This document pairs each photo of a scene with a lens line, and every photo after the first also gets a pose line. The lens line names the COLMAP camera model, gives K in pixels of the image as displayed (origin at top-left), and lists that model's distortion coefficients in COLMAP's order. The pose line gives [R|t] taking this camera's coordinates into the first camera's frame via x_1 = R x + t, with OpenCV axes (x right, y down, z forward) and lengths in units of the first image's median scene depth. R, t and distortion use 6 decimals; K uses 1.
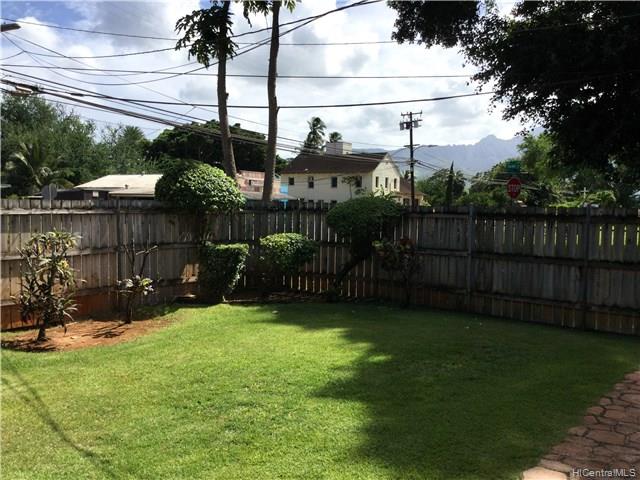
lens RADIAL K [[570.4, 0, 309.5], [0, 570.4, 239.8], [0, 0, 1]] dist [0.150914, -0.281466]
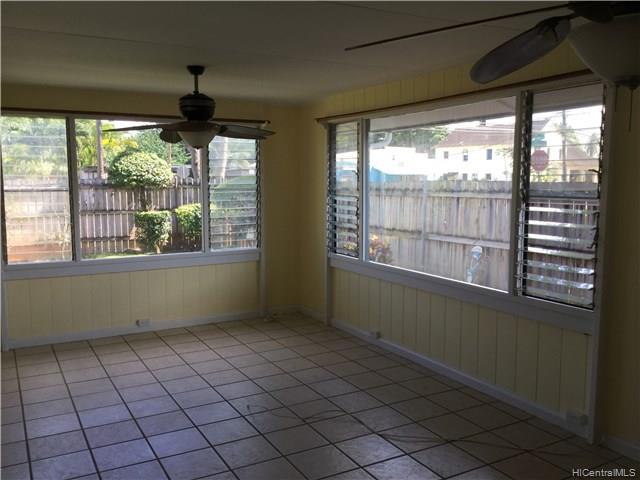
lens RADIAL K [[575.4, 0, 322.6], [0, 575.4, 242.2], [0, 0, 1]] dist [0.147991, -0.303177]
pose [[0.940125, 0.026350, -0.339811, 0.675867], [-0.010236, 0.998740, 0.049126, 0.008721], [0.340677, -0.042706, 0.939210, -0.144271]]
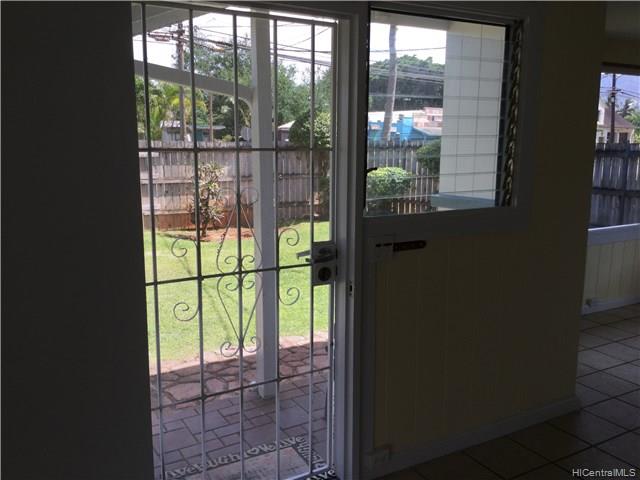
lens RADIAL K [[575.4, 0, 322.6], [0, 575.4, 242.2], [0, 0, 1]] dist [0.147991, -0.303177]
pose [[0.944866, 0.047965, -0.323926, 0.236602], [-0.011260, 0.993388, 0.114249, 0.009013], [0.327264, -0.104303, 0.939159, -0.231501]]
